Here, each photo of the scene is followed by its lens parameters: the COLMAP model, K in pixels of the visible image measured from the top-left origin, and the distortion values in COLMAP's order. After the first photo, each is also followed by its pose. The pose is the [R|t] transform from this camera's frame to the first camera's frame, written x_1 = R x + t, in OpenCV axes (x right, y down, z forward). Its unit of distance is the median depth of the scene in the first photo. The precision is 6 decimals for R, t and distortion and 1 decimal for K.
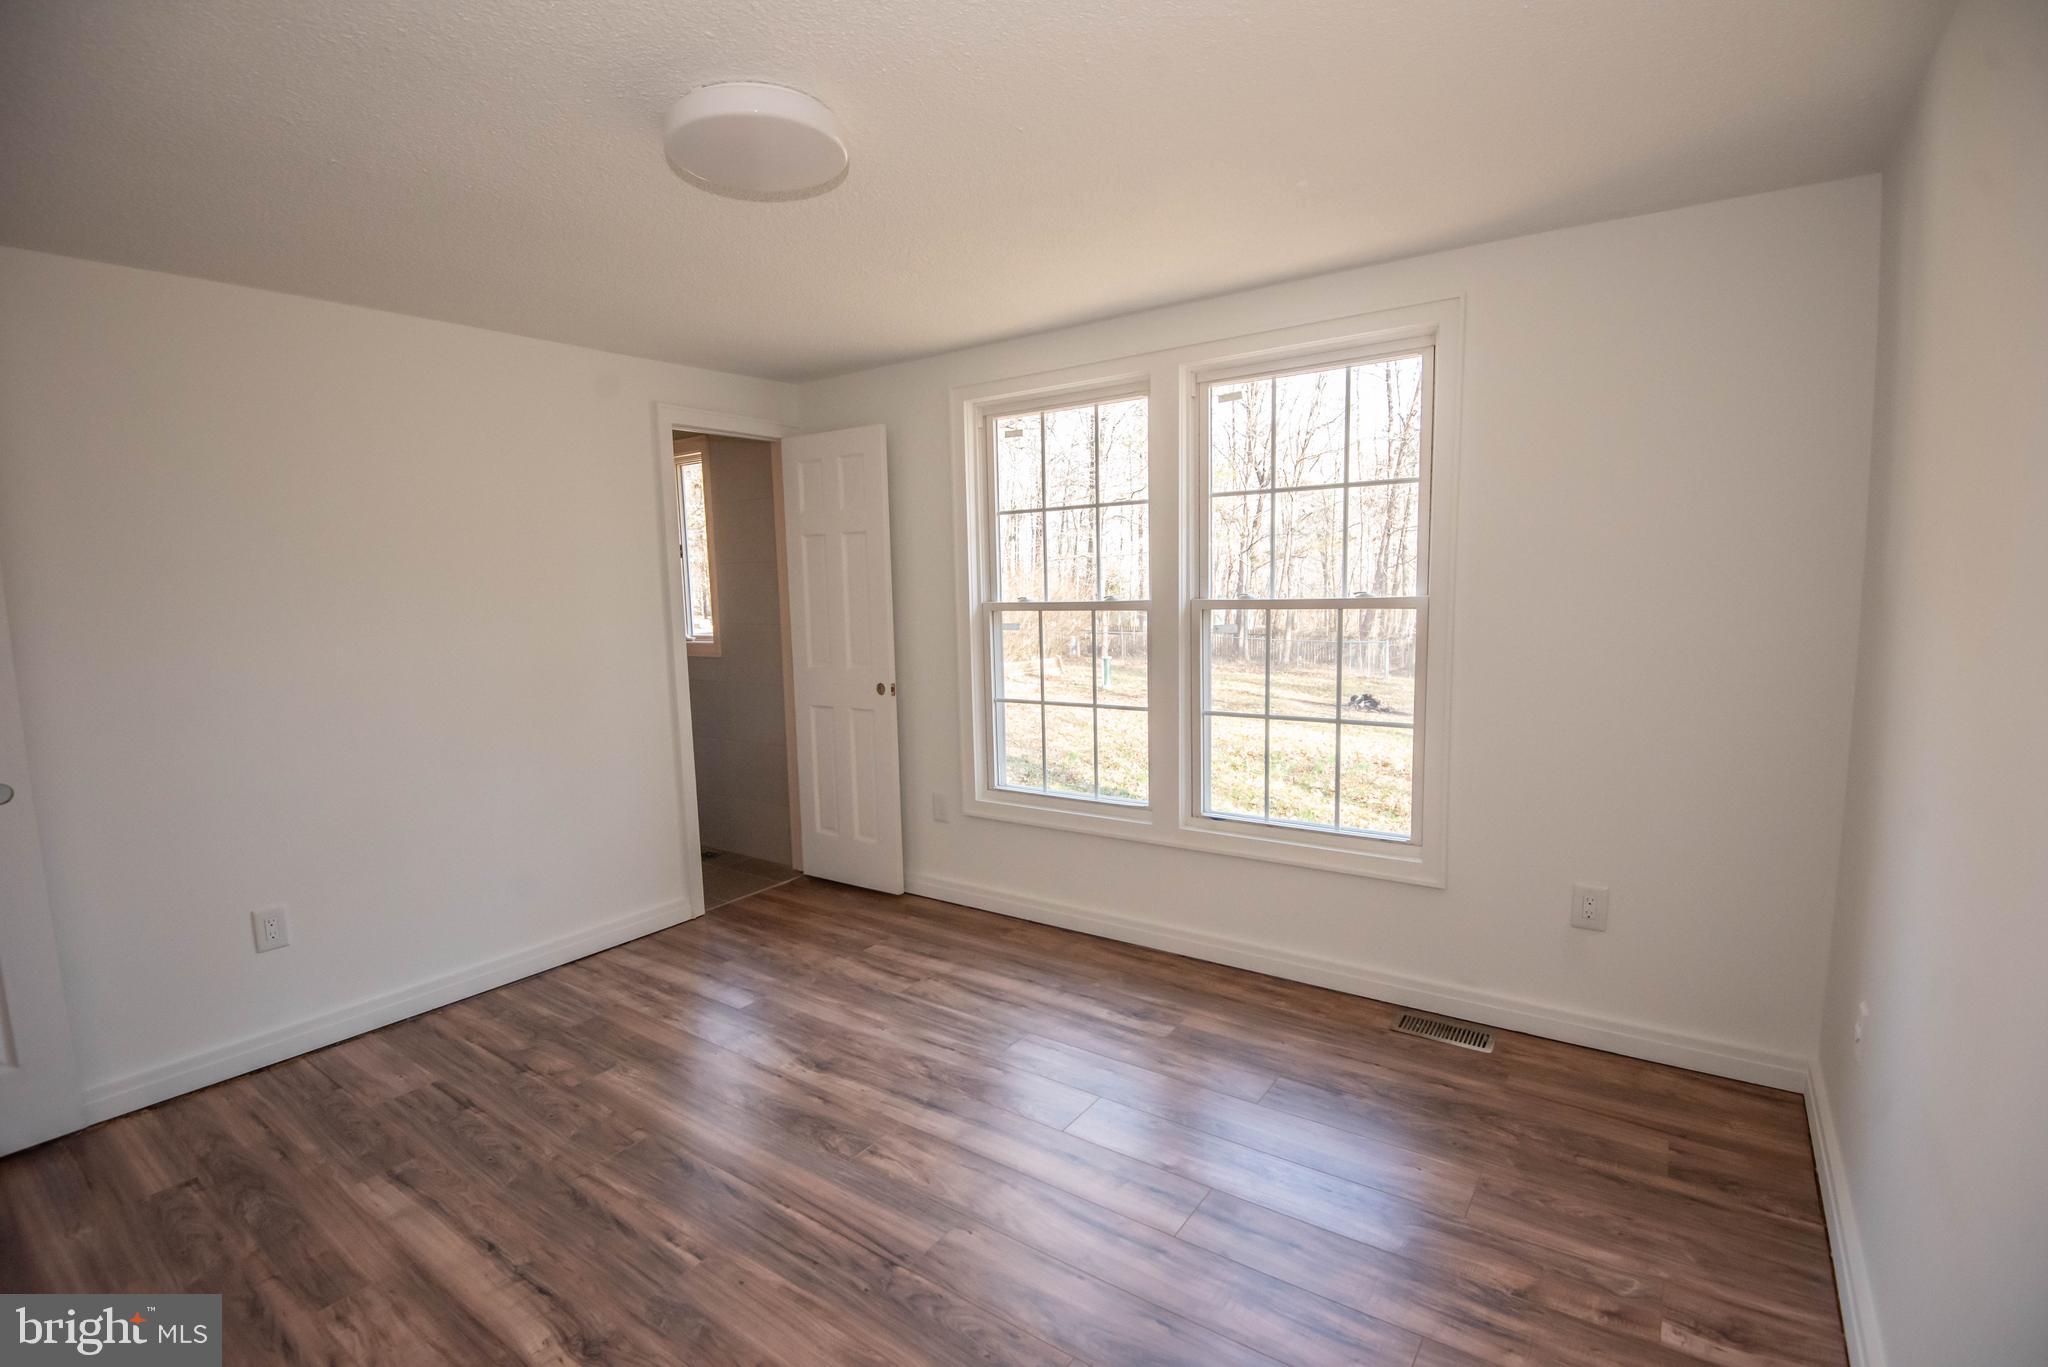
lens RADIAL K [[943.4, 0, 1021.5], [0, 943.4, 694.7], [0, 0, 1]] dist [-0.007112, -0.024236]
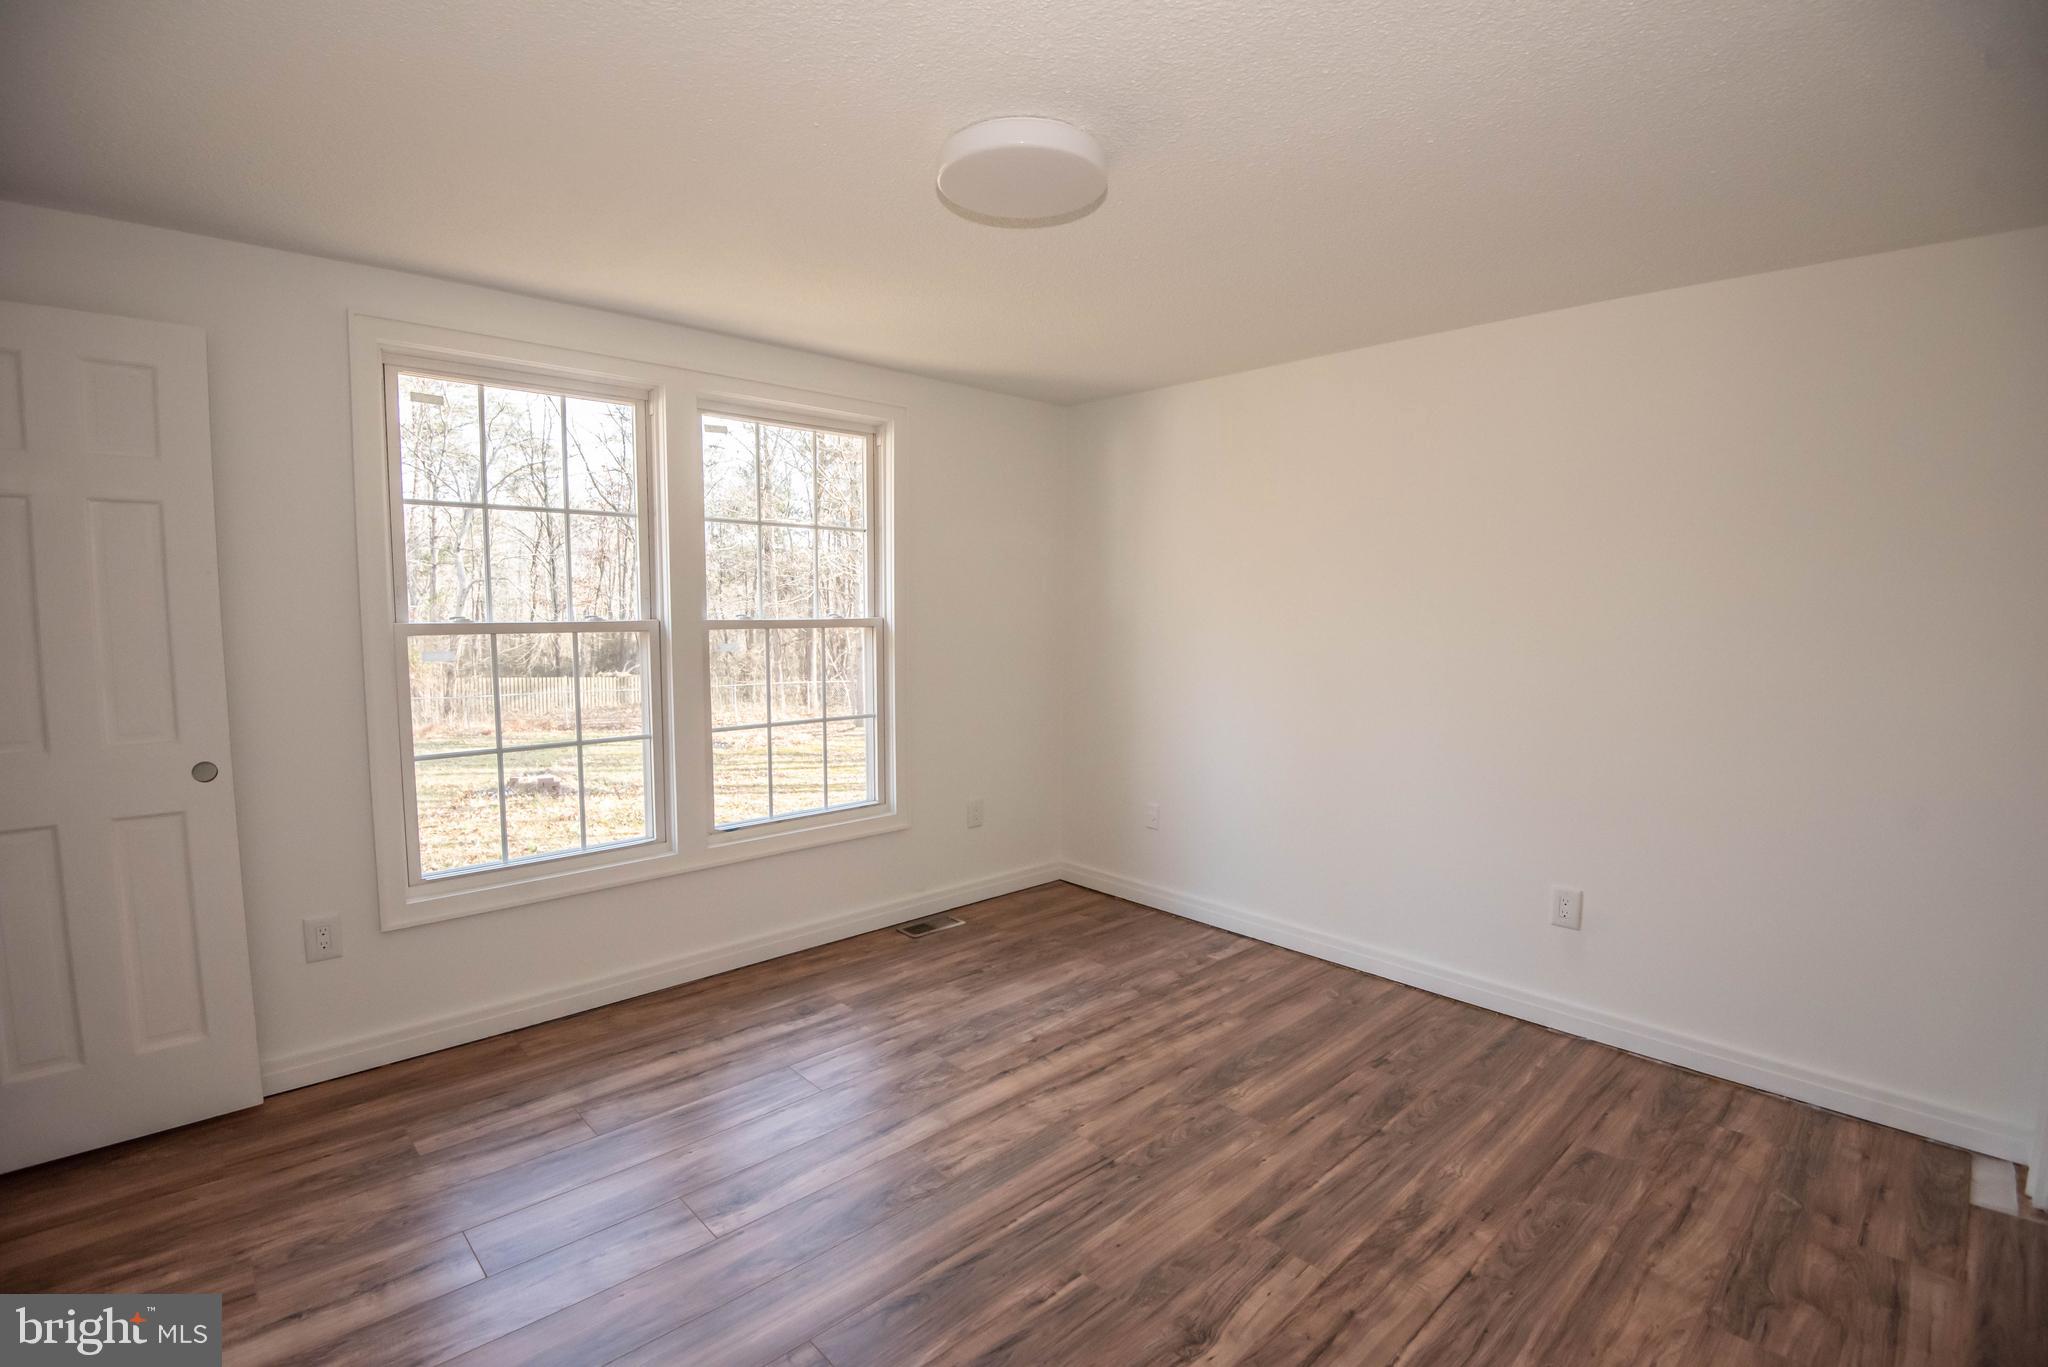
lens RADIAL K [[943.4, 0, 1021.5], [0, 943.4, 694.7], [0, 0, 1]] dist [-0.007112, -0.024236]
pose [[0.192959, -0.069769, 0.978723, -0.767244], [0.106419, 0.993073, 0.049811, -0.035882], [-0.975419, 0.094543, 0.199047, 0.482550]]
